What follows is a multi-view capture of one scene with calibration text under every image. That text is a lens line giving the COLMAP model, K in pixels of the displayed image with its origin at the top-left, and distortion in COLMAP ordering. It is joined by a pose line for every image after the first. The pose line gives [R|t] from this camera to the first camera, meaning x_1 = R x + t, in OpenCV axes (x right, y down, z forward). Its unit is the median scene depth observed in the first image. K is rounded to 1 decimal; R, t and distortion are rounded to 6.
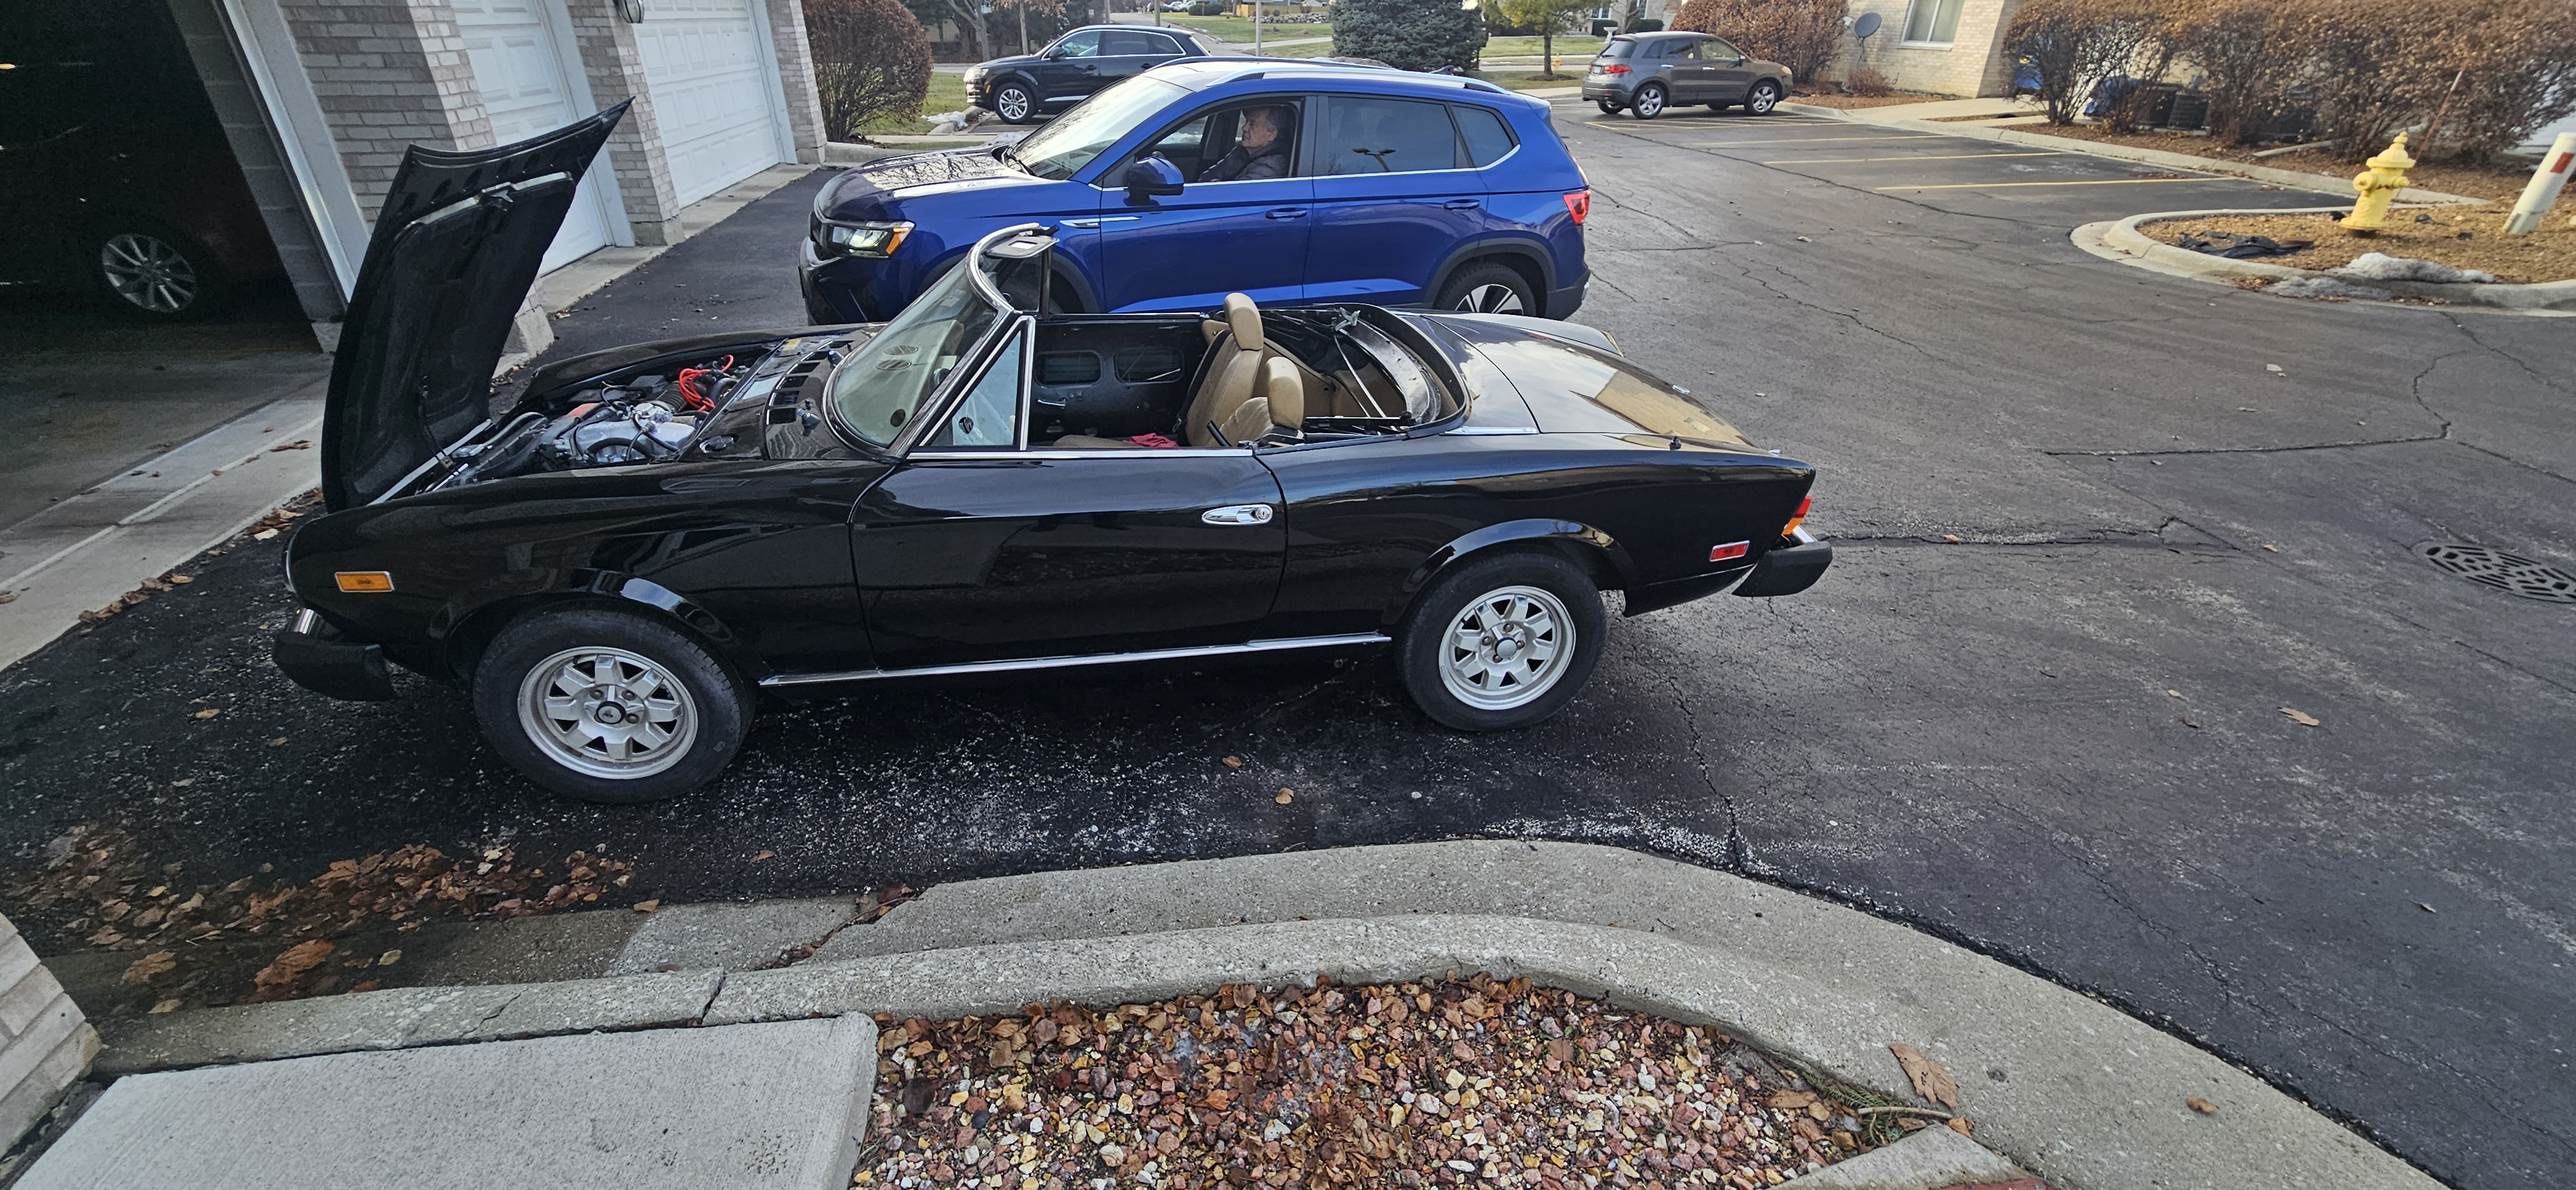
lens RADIAL K [[1045.7, 0, 1290.7], [0, 1045.7, 596.9], [0, 0, 1]] dist [0.001332, 0.000112]
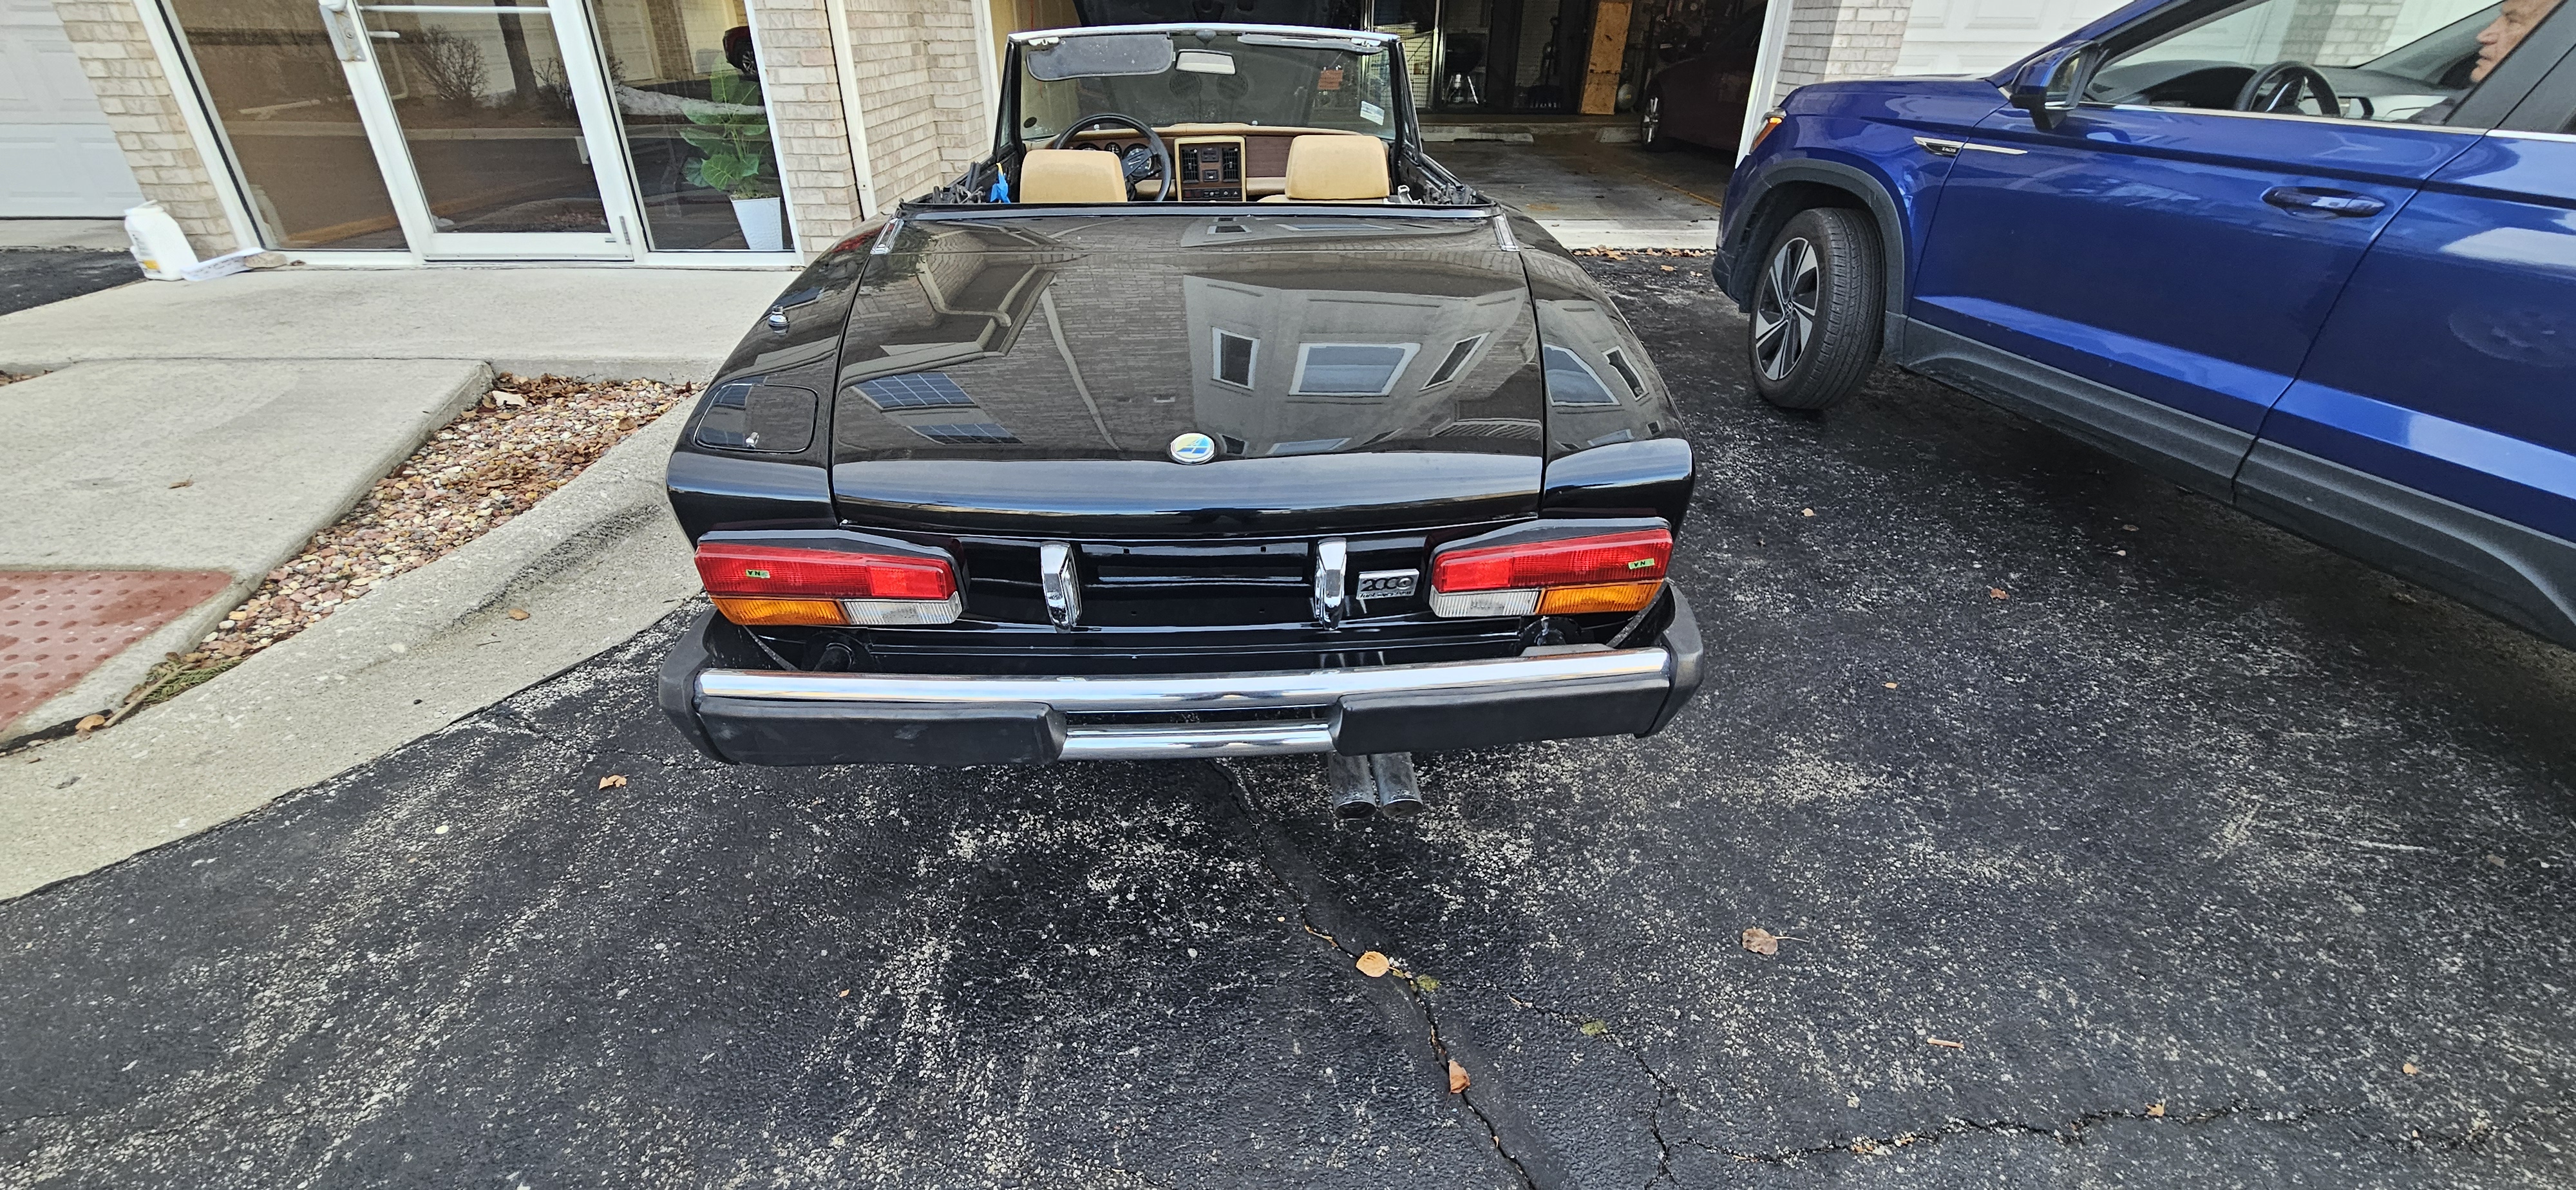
lens RADIAL K [[1045.7, 0, 1281.8], [0, 1045.7, 595.2], [0, 0, 1]] dist [0.001332, 0.000112]
pose [[-0.113490, 0.465301, -0.877847, 0.994815], [-0.485790, 0.744748, 0.457557, -0.473204], [0.866676, 0.478377, 0.141517, 1.325002]]
